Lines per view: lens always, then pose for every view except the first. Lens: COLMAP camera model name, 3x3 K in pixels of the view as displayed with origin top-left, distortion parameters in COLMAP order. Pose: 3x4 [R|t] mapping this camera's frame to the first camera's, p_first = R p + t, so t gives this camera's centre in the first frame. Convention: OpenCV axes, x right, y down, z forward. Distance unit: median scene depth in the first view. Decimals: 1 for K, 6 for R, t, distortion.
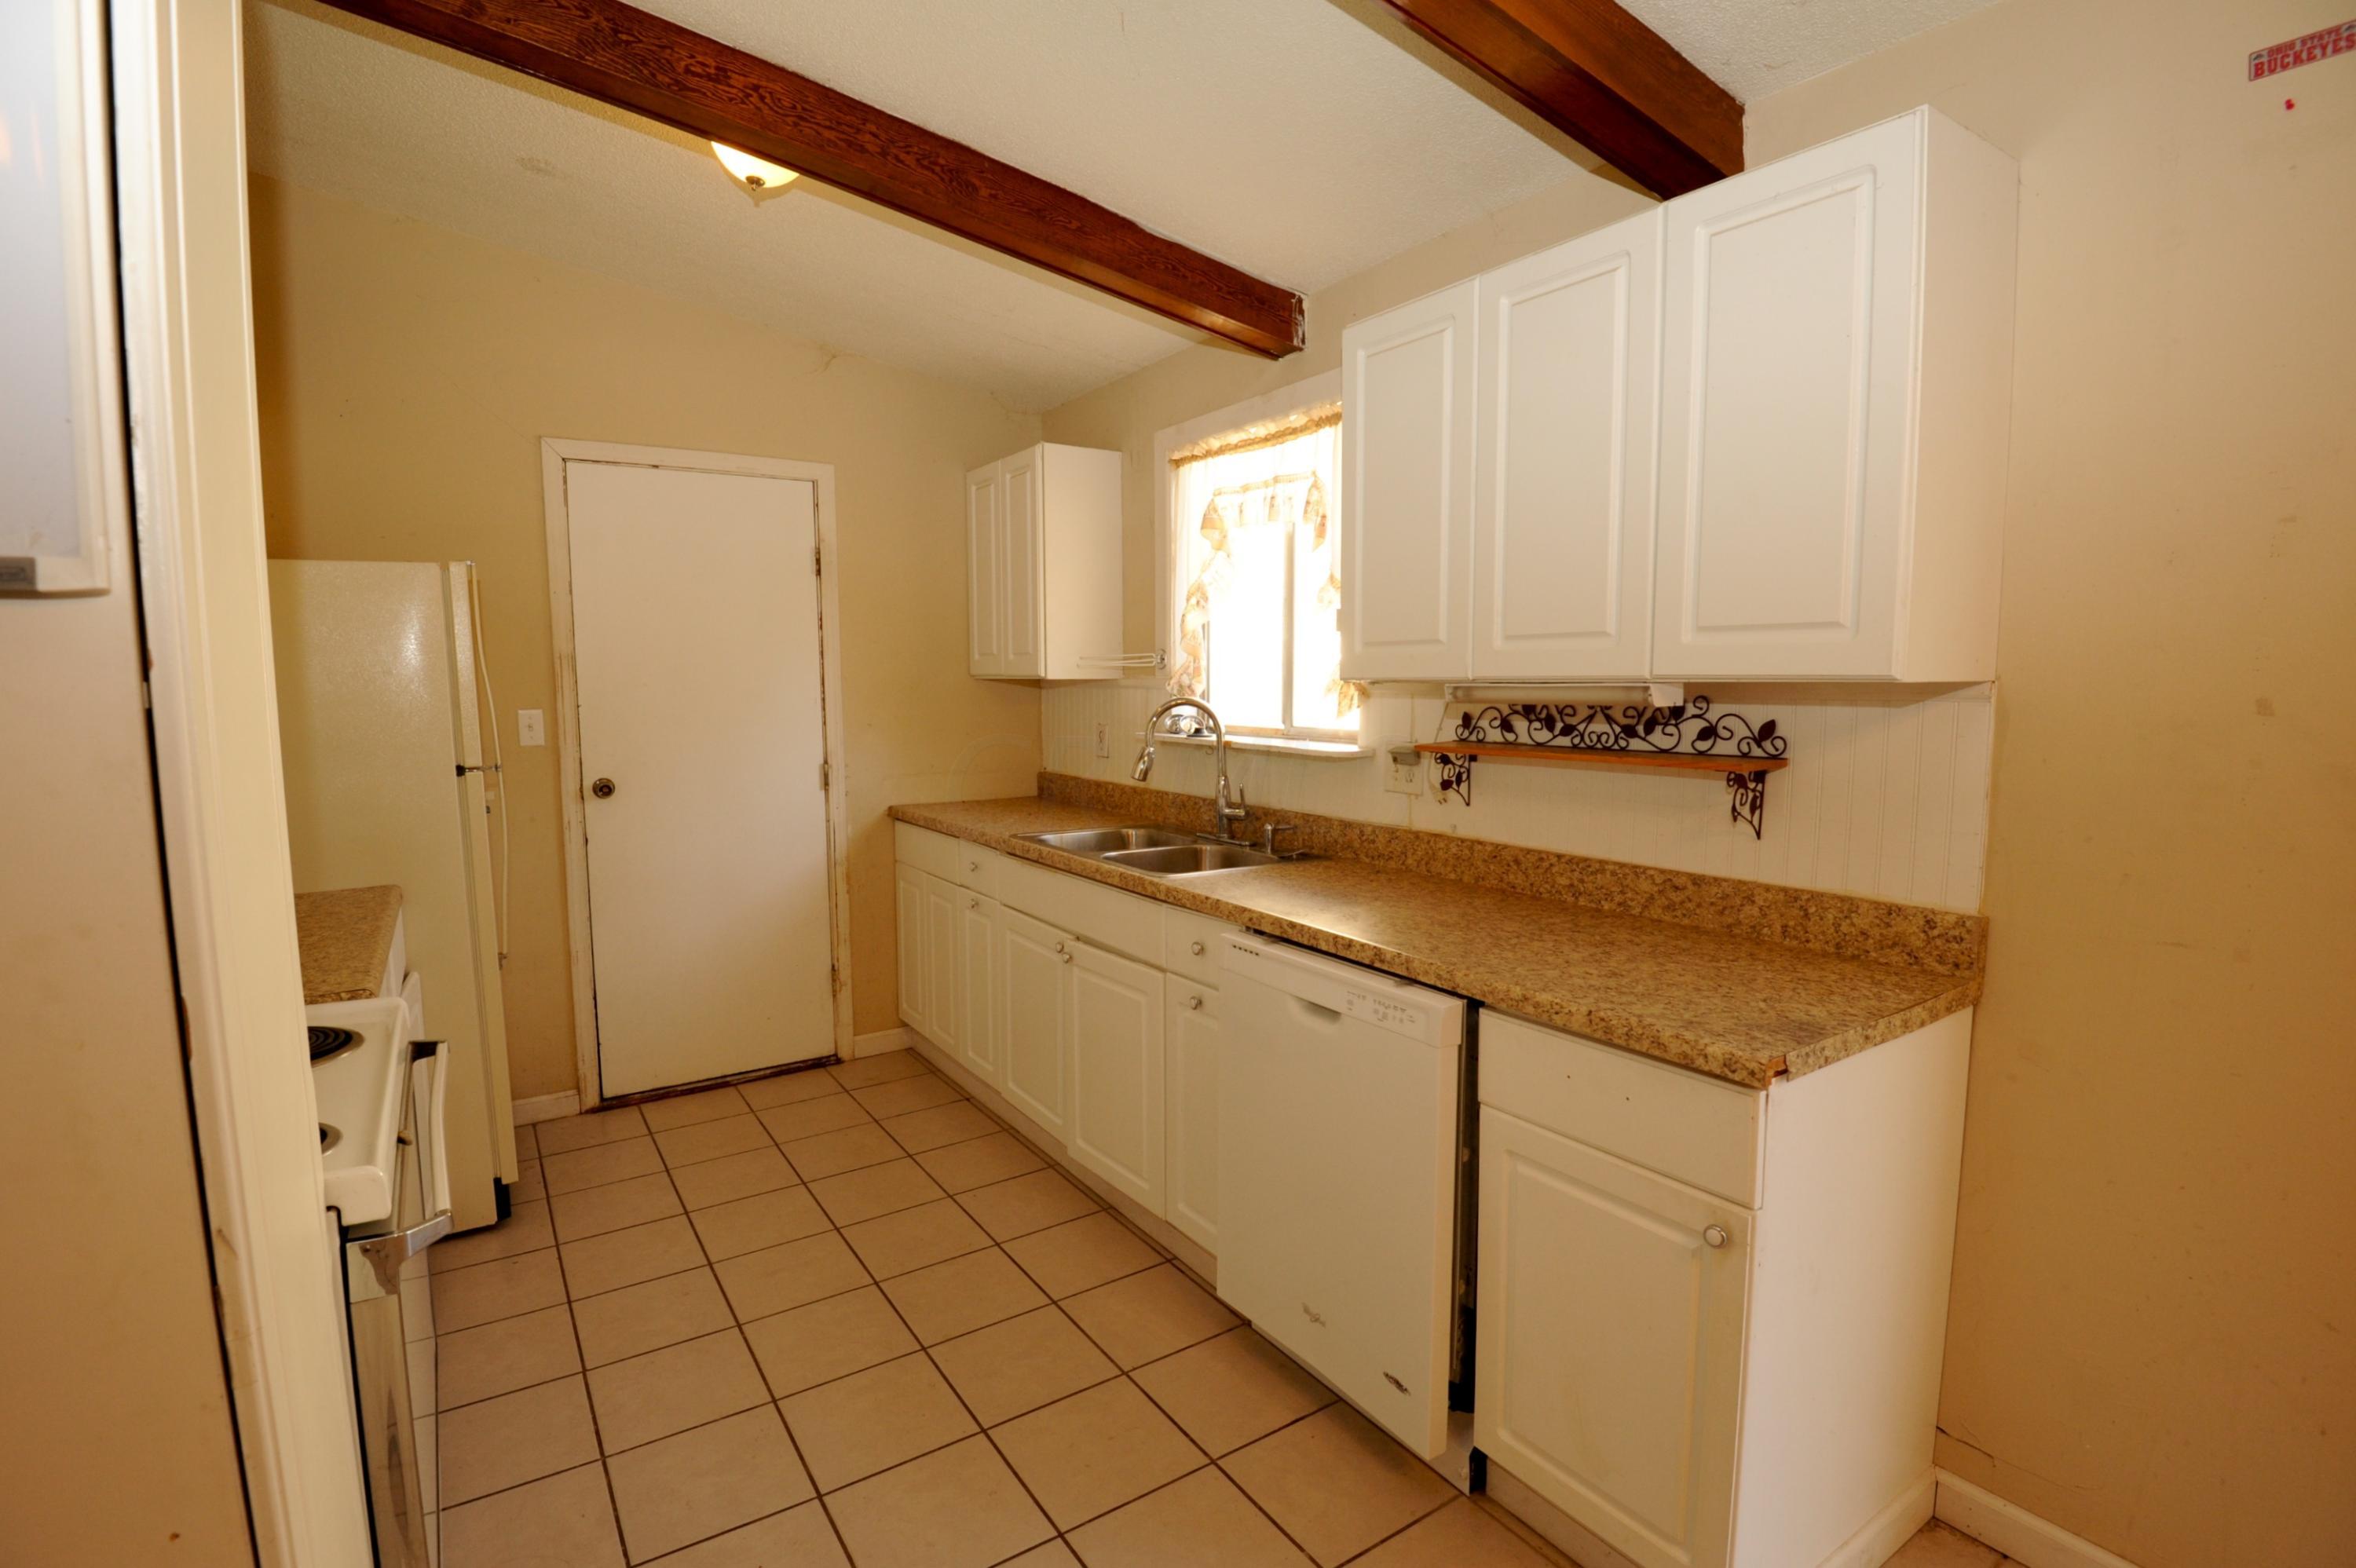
lens RADIAL K [[1104.4, 0, 1166.5], [0, 1104.4, 786.7], [0, 0, 1]] dist [-0.008137, -0.026484]
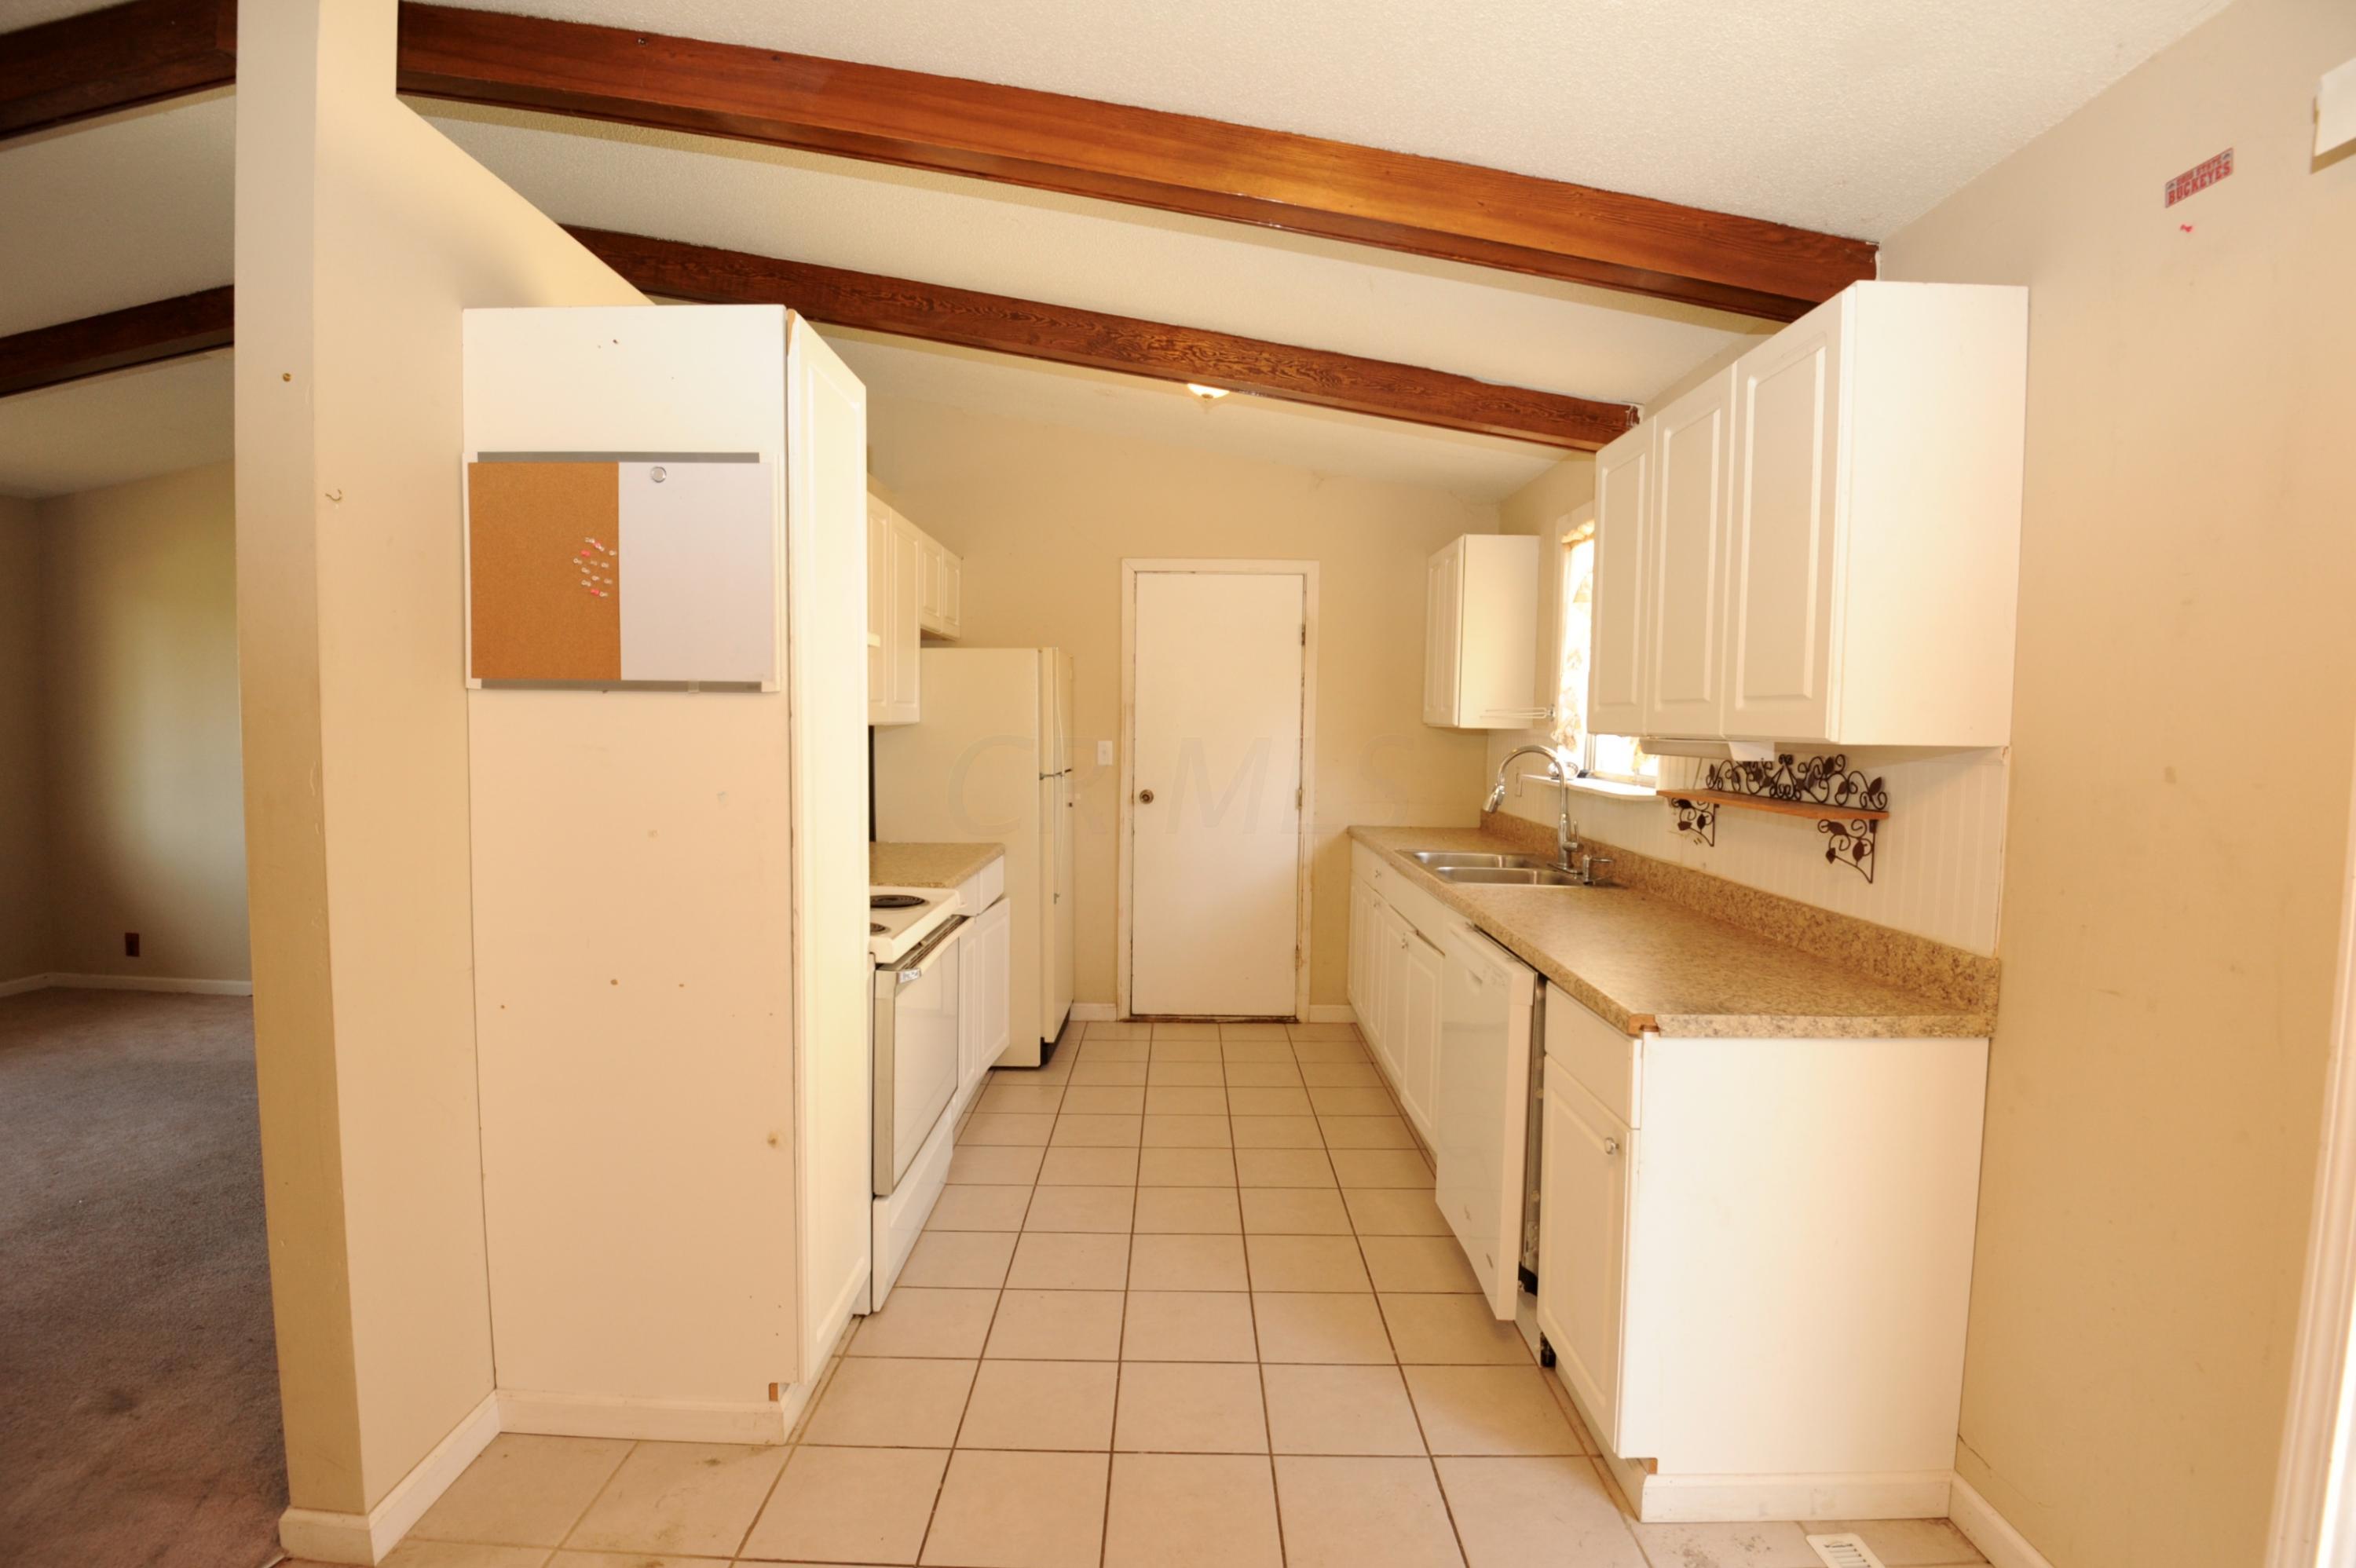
lens RADIAL K [[1104.4, 0, 1166.5], [0, 1104.4, 786.7], [0, 0, 1]] dist [-0.008137, -0.026484]
pose [[0.829260, 0.050196, -0.556605, 0.452441], [-0.072374, 0.997217, -0.017896, 0.017545], [0.554157, 0.055124, 0.830585, -0.267887]]
